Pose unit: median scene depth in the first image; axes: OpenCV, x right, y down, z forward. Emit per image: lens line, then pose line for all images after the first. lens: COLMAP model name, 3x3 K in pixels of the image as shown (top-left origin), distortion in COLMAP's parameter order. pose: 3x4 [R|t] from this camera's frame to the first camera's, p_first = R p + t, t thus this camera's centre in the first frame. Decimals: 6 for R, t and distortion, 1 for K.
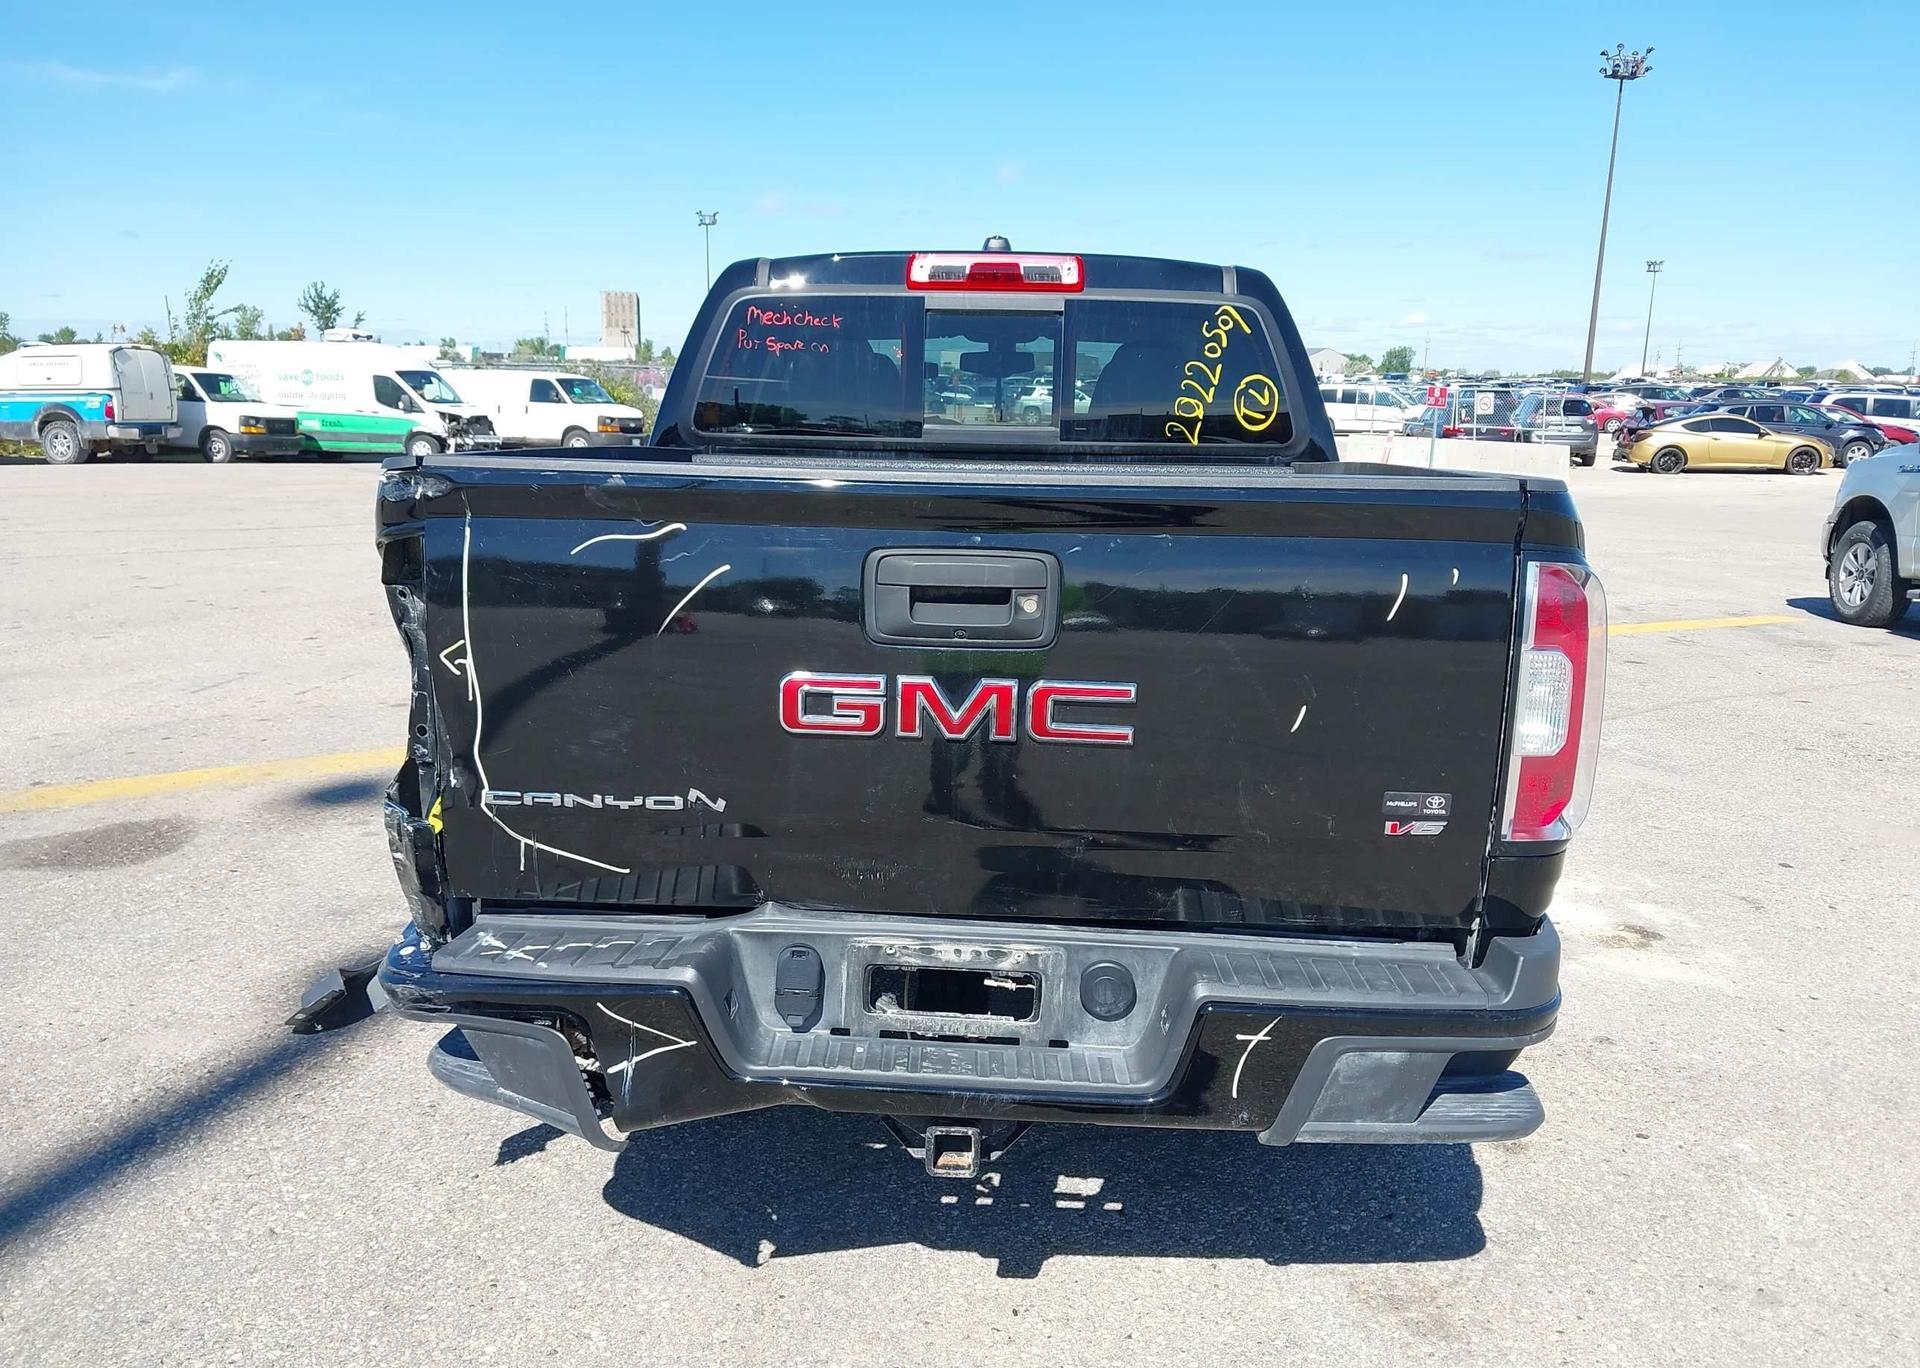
lens RADIAL K [[1526.7, 0, 968.3], [0, 1526.7, 723.8], [0, 0, 1]] dist [0.035628, -0.058681]
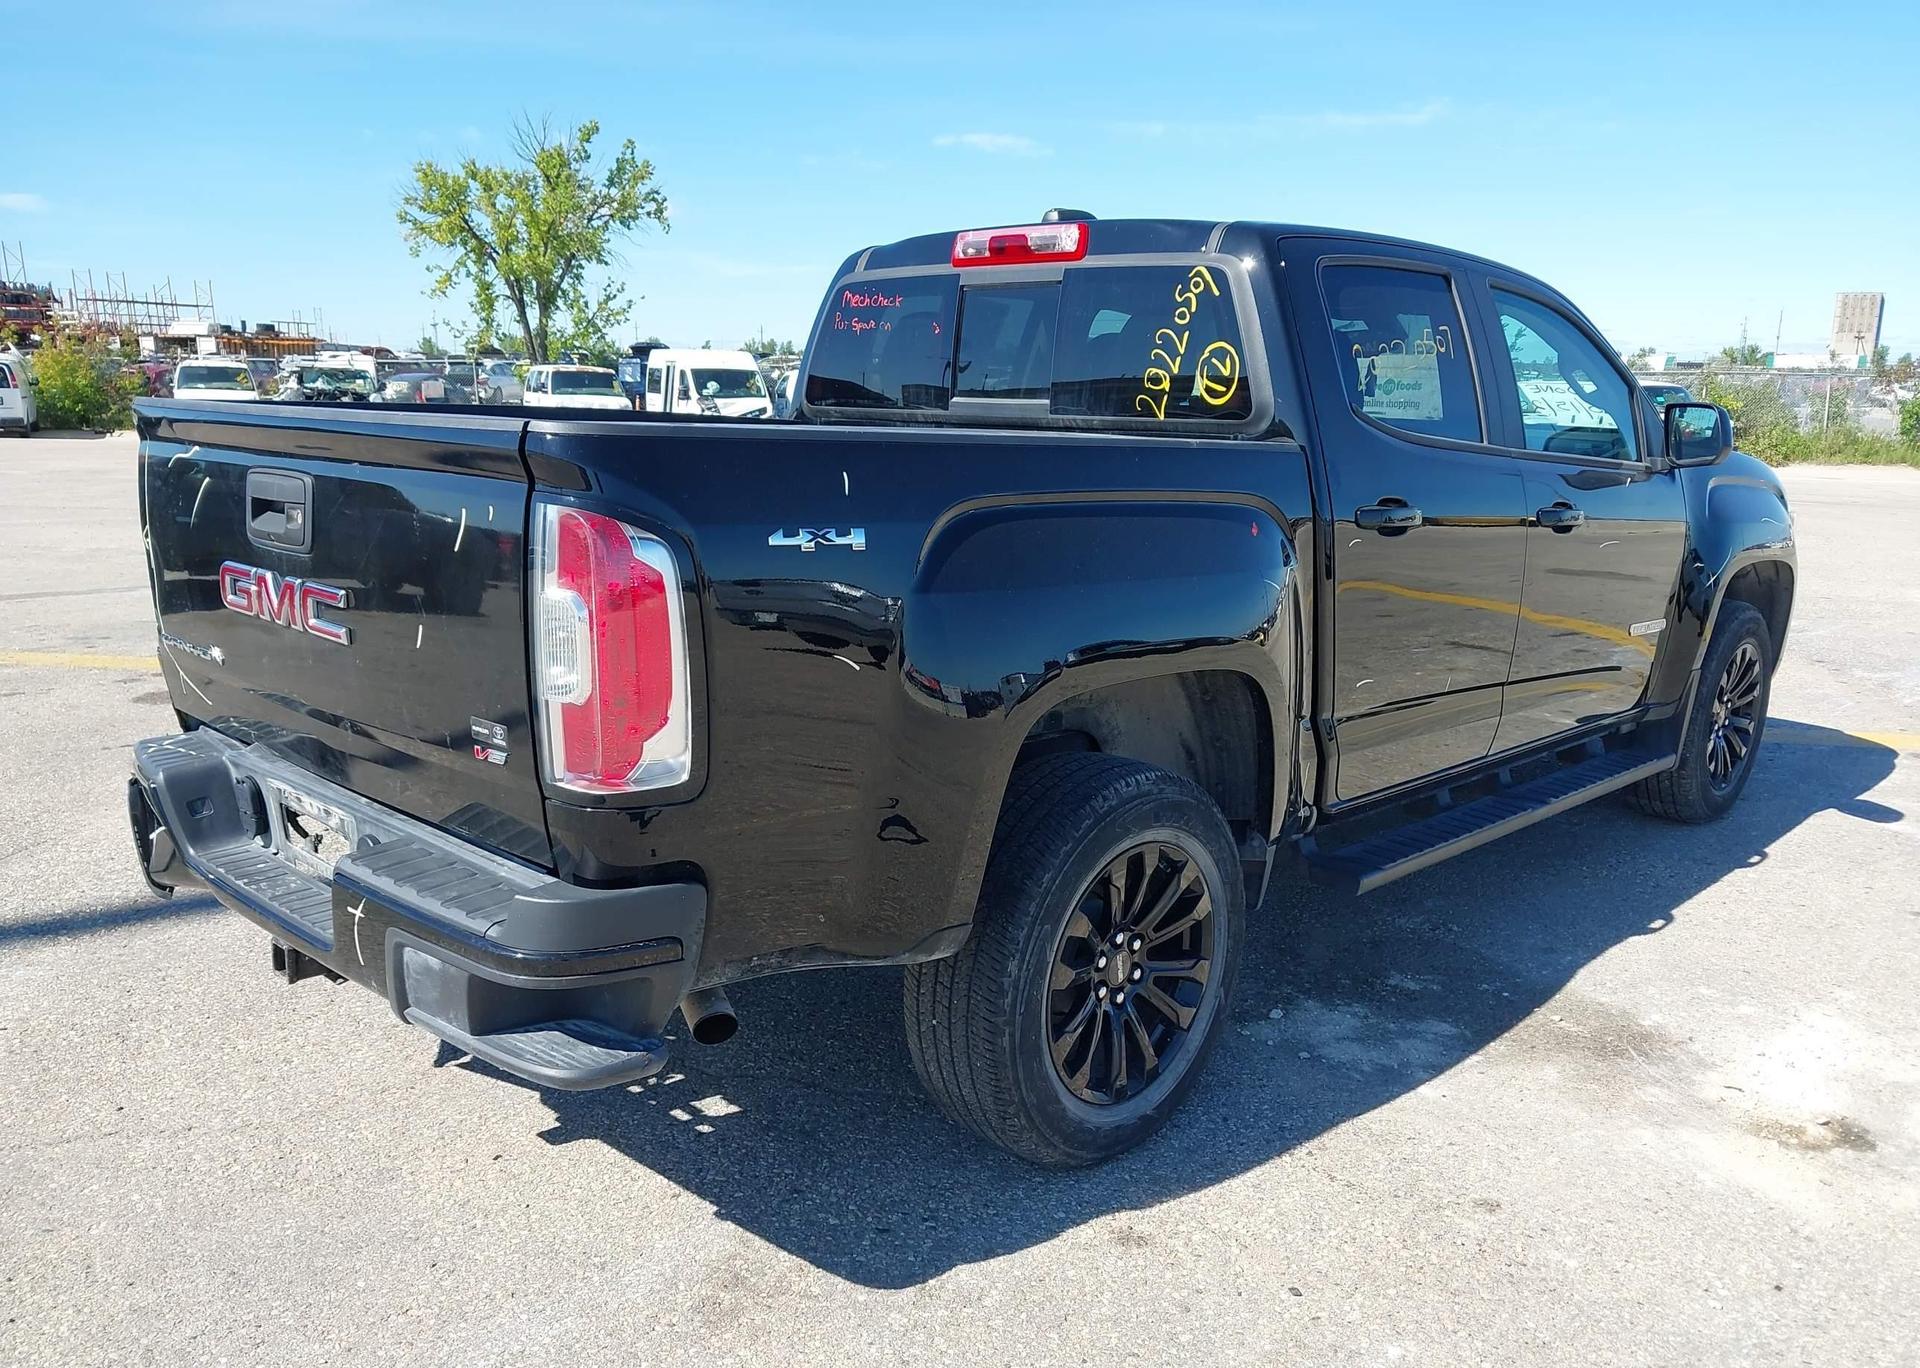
lens RADIAL K [[1526.7, 0, 954.6], [0, 1526.7, 724.2], [0, 0, 1]] dist [0.035628, -0.058681]
pose [[0.741017, 0.141027, -0.656510, 0.687758], [-0.145839, 0.988160, 0.047658, -0.027591], [0.655458, 0.060430, 0.752810, 0.239228]]
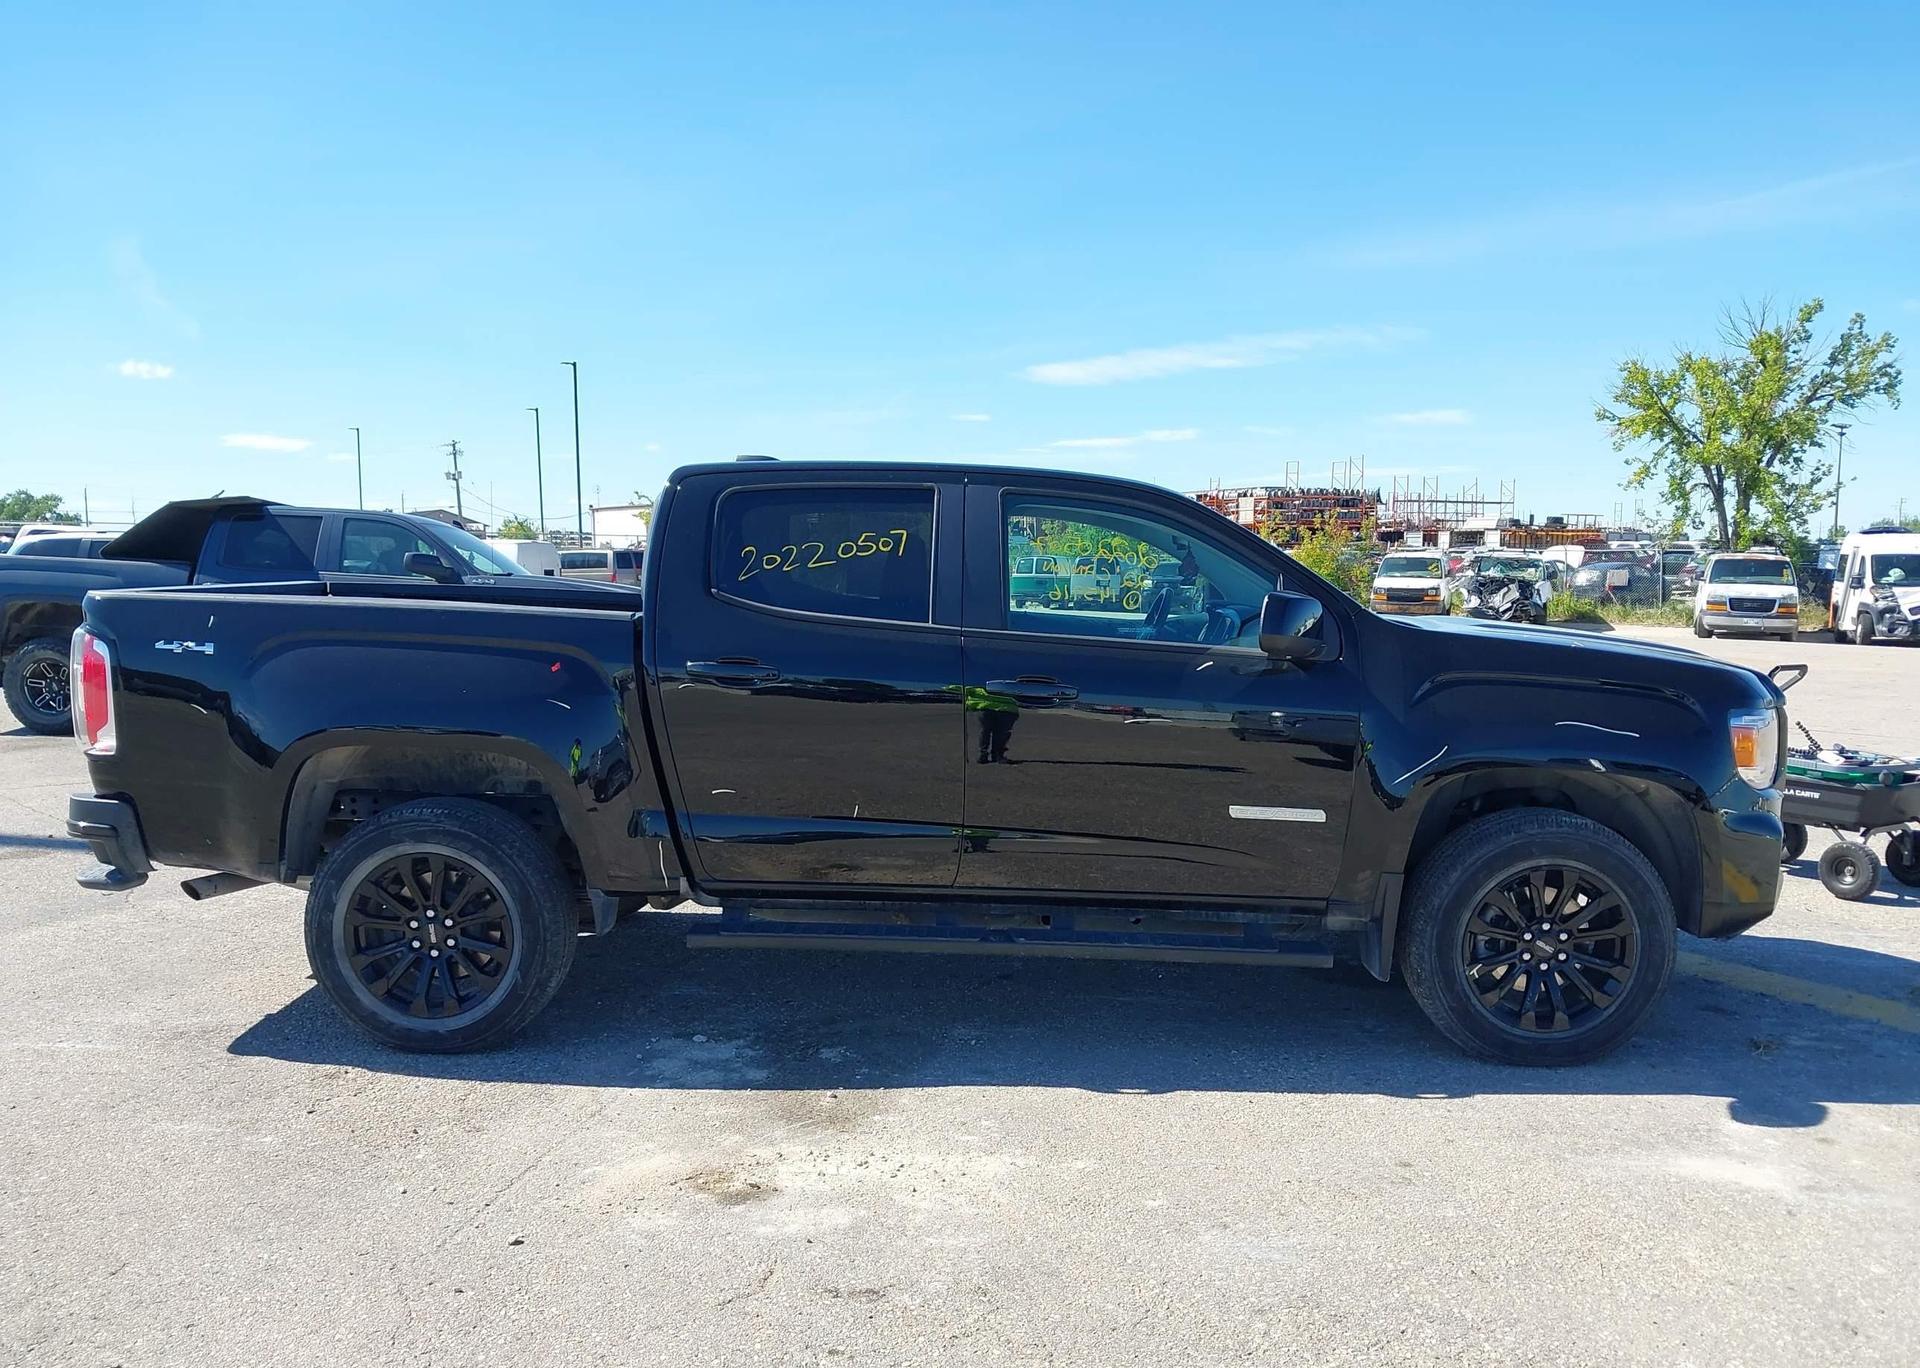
lens RADIAL K [[1526.7, 0, 965.3], [0, 1526.7, 699.8], [0, 0, 1]] dist [0.035628, -0.058681]
pose [[0.005474, 0.078306, -0.996914, 1.500109], [-0.221458, 0.972270, 0.075154, -0.257276], [0.975155, 0.220363, 0.022663, 1.253951]]
